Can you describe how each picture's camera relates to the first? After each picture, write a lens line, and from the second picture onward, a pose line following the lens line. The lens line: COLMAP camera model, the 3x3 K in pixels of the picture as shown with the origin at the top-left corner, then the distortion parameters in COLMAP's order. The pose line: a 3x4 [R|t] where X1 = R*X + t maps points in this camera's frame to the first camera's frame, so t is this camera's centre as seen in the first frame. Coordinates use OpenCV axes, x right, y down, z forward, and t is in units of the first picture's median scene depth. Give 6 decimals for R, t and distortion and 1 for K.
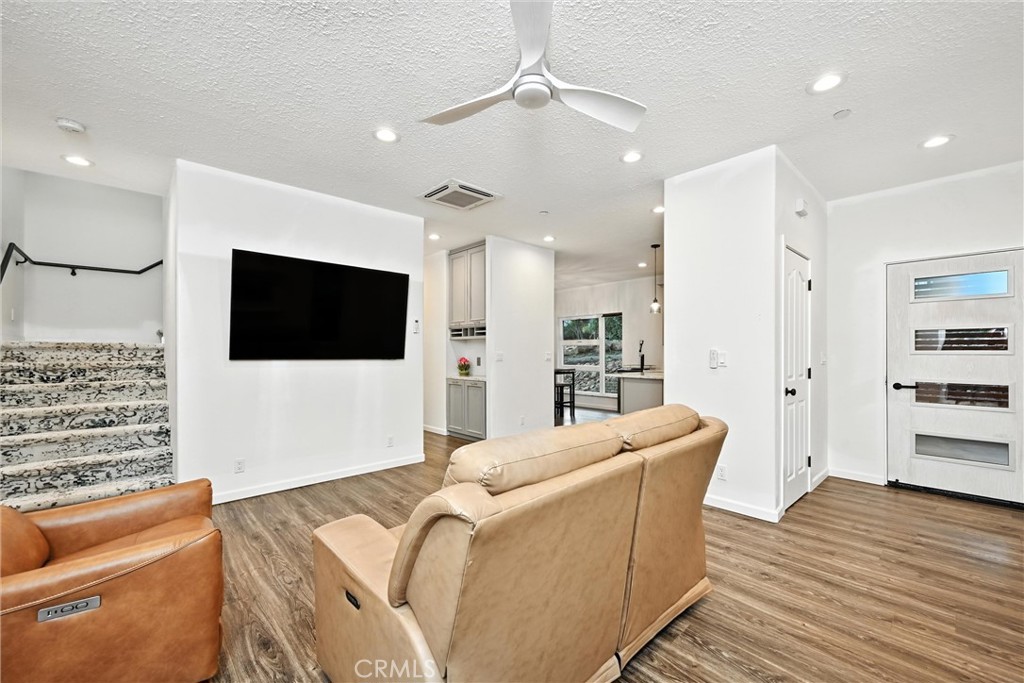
lens RADIAL K [[416.8, 0, 510.9], [0, 416.8, 351.5], [0, 0, 1]] dist [-0.000907, -0.000227]
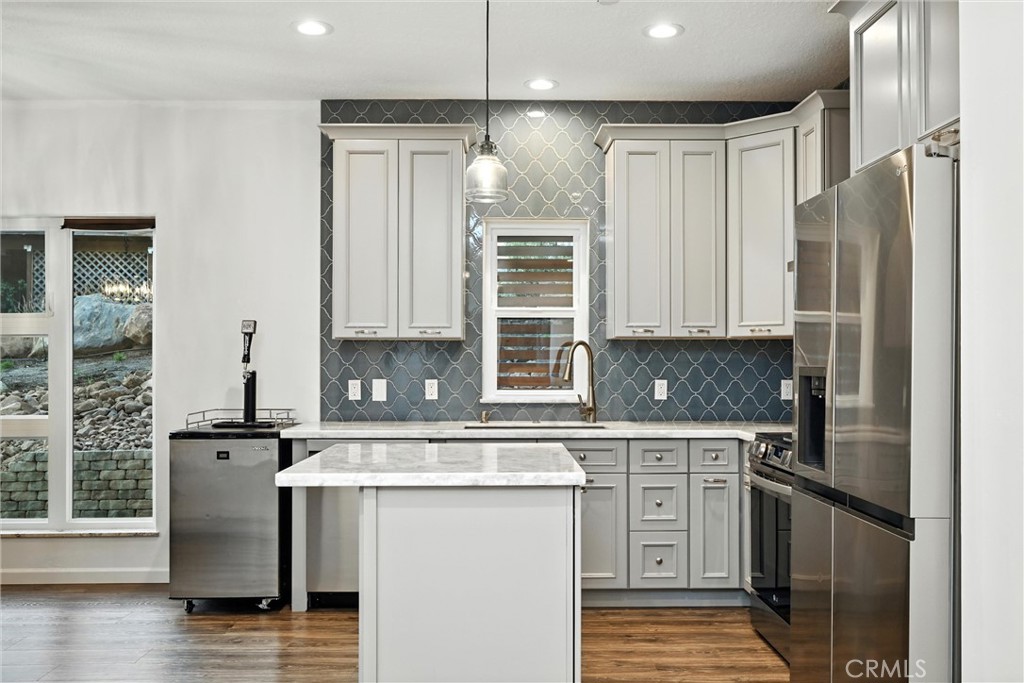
lens RADIAL K [[898.9, 0, 514.6], [0, 898.9, 352.5], [0, 0, 1]] dist [0.005344, 0.002540]
pose [[0.660386, 0.006984, 0.750894, -0.035082], [-0.001333, 0.999966, -0.008129, -0.001598], [-0.750926, 0.004367, 0.660372, 0.876268]]
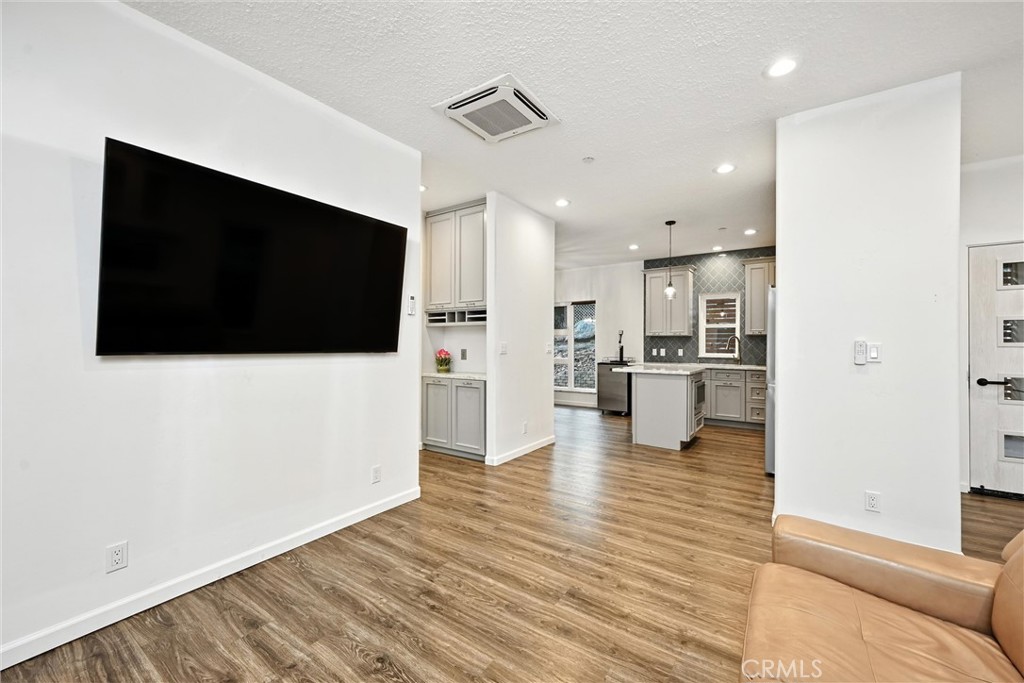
lens RADIAL K [[408.9, 0, 512.0], [0, 408.9, 341.5], [0, 0, 1]] dist [-0.000113, 0.000045]
pose [[0.975153, 0.004522, 0.221485, -0.227882], [-0.004047, 0.999988, -0.002595, 0.001302], [-0.221494, 0.001634, 0.975160, 0.313661]]
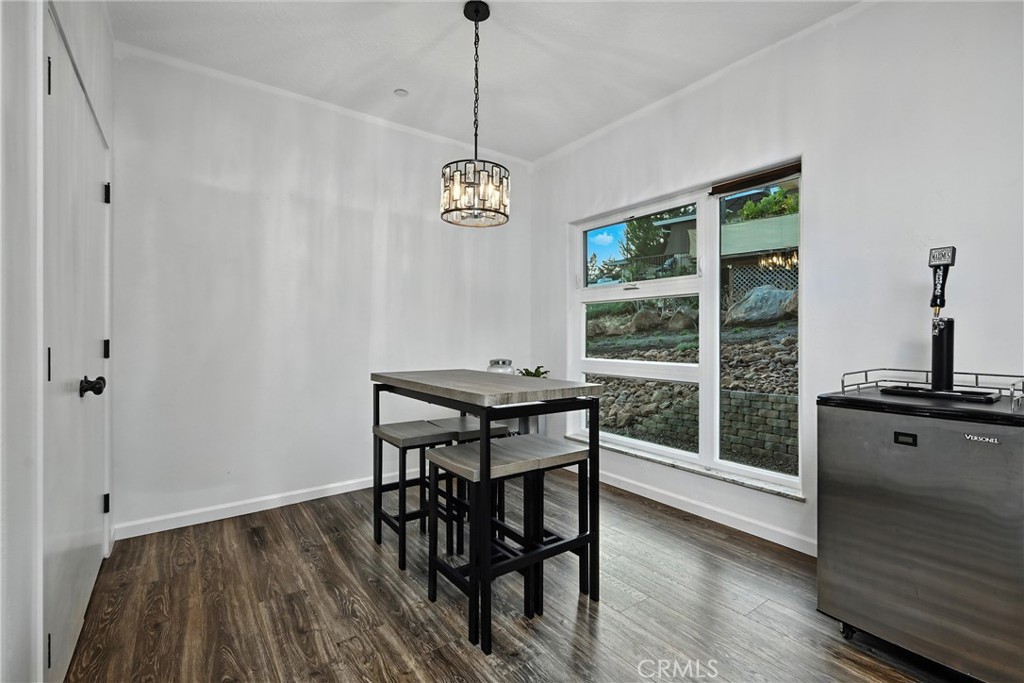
lens RADIAL K [[458.3, 0, 512.8], [0, 458.3, 335.1], [0, 0, 1]] dist [0.000264, 0.000076]
pose [[0.994107, 0.004517, -0.108311, 0.248381], [-0.003973, 0.999978, 0.005234, 0.026480], [0.108332, -0.004773, 0.994103, 1.410692]]
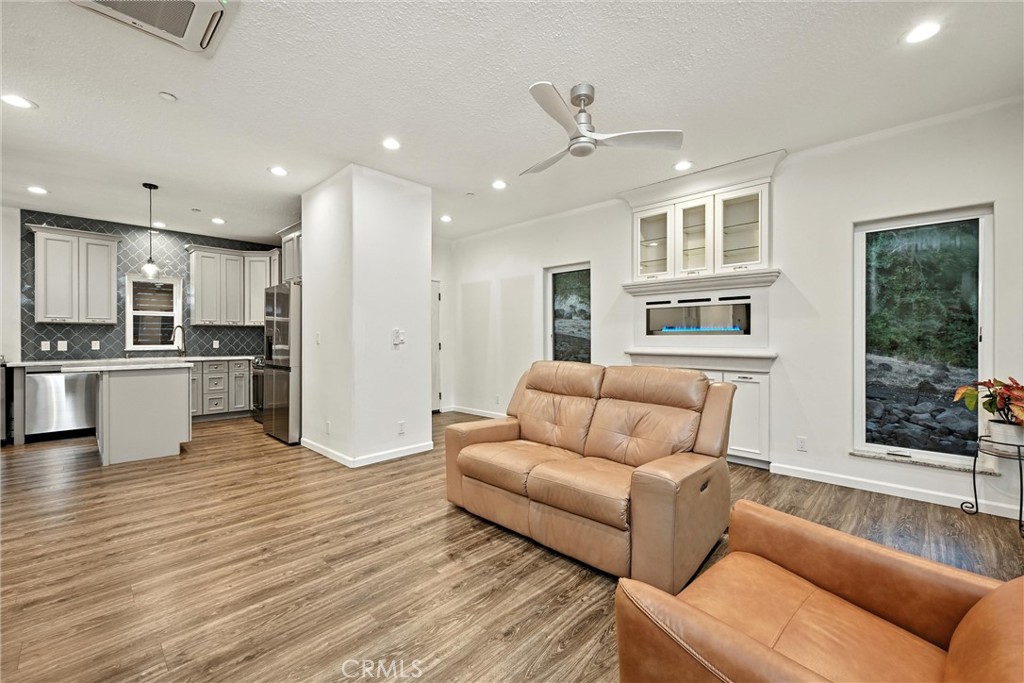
lens RADIAL K [[419.4, 0, 517.4], [0, 419.4, 339.2], [0, 0, 1]] dist [0.001101, 0.000242]
pose [[-0.076019, -0.001862, 0.997105, -0.581800], [0.000068, 0.999998, 0.001873, 0.016395], [-0.997106, 0.000211, -0.076019, 0.562233]]
